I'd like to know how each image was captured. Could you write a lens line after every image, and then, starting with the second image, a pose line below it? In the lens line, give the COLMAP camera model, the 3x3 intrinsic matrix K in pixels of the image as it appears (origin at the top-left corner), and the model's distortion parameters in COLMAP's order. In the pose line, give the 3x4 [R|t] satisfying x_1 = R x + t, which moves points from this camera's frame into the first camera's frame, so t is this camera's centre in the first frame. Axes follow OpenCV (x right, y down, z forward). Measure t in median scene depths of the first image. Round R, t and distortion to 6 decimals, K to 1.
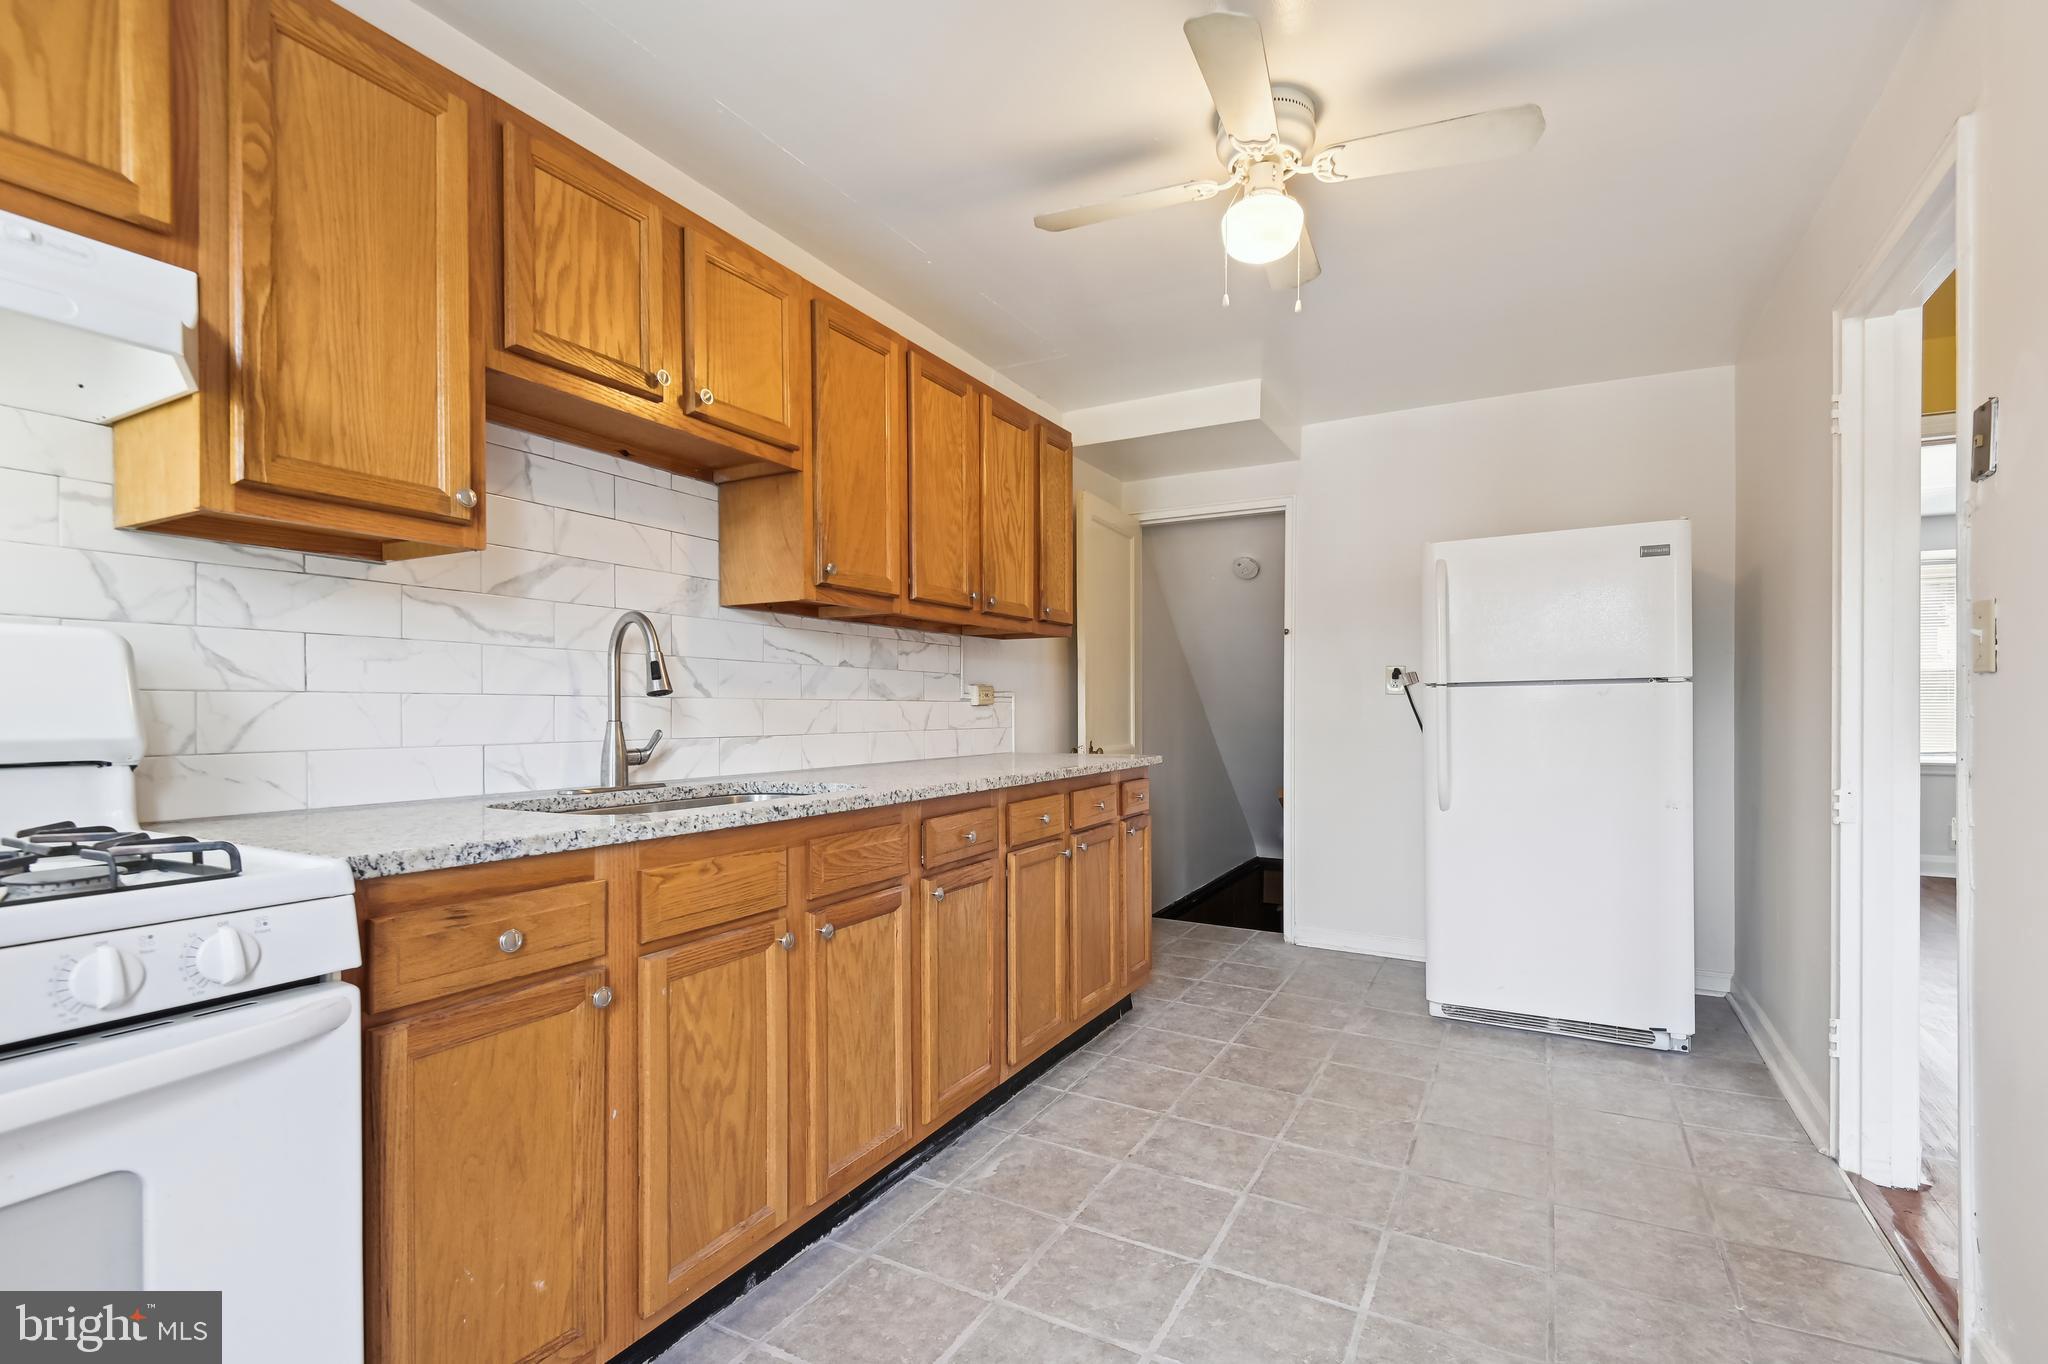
lens RADIAL K [[928.3, 0, 1028.6], [0, 928.3, 710.1], [0, 0, 1]] dist [0.039956, -0.026352]
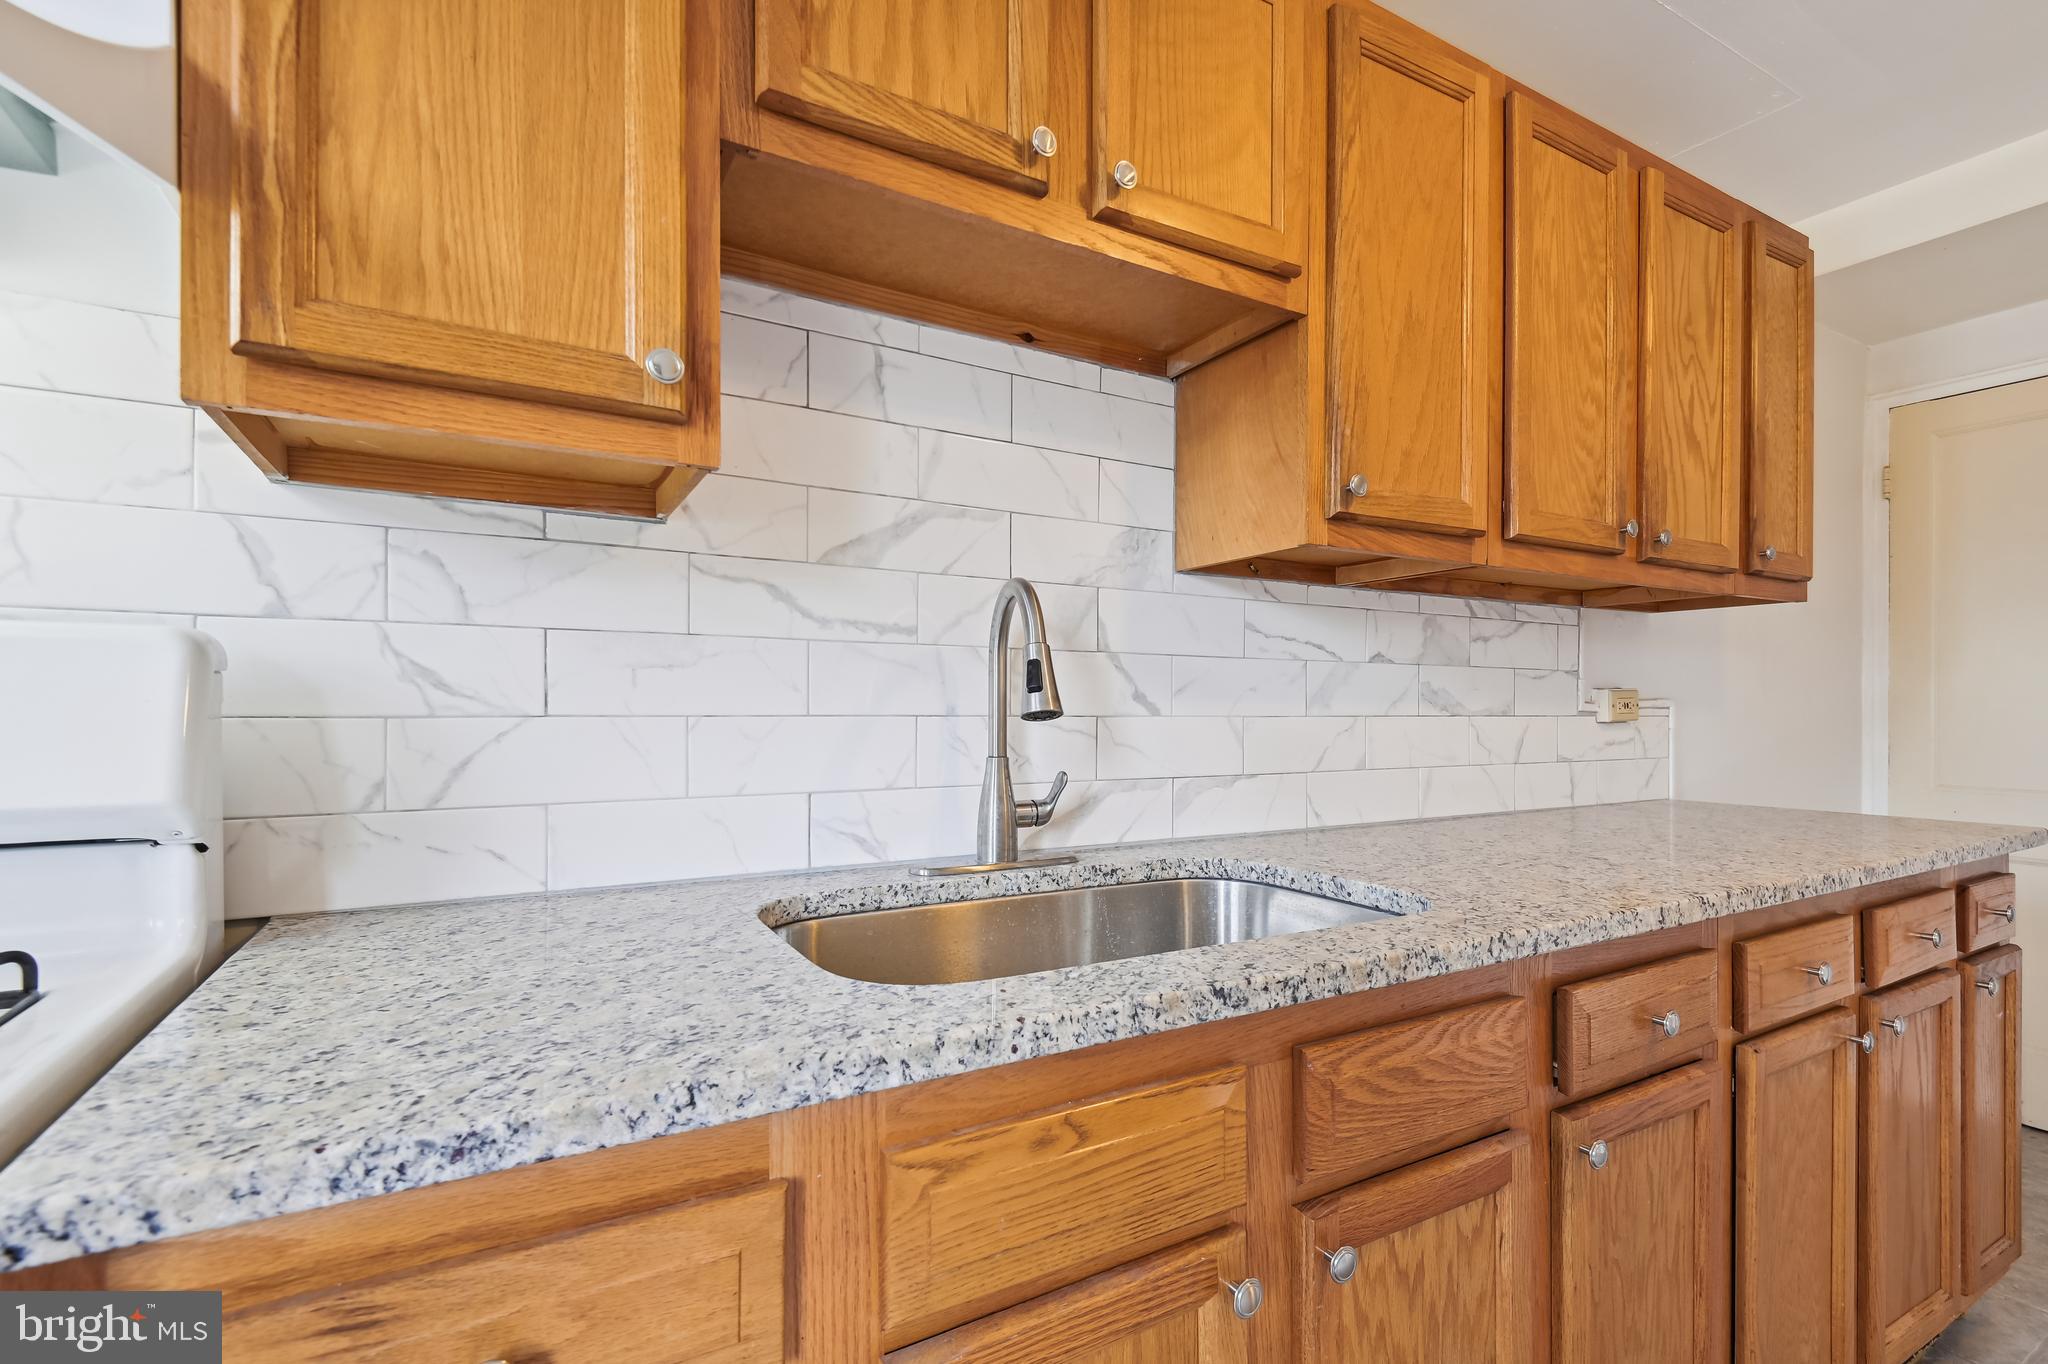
lens RADIAL K [[928.3, 0, 1028.6], [0, 928.3, 710.1], [0, 0, 1]] dist [0.039956, -0.026352]
pose [[0.852325, 0.006916, -0.522966, -0.098657], [-0.005628, 0.999976, 0.004052, -0.022423], [0.522981, -0.000510, 0.852344, 0.479758]]
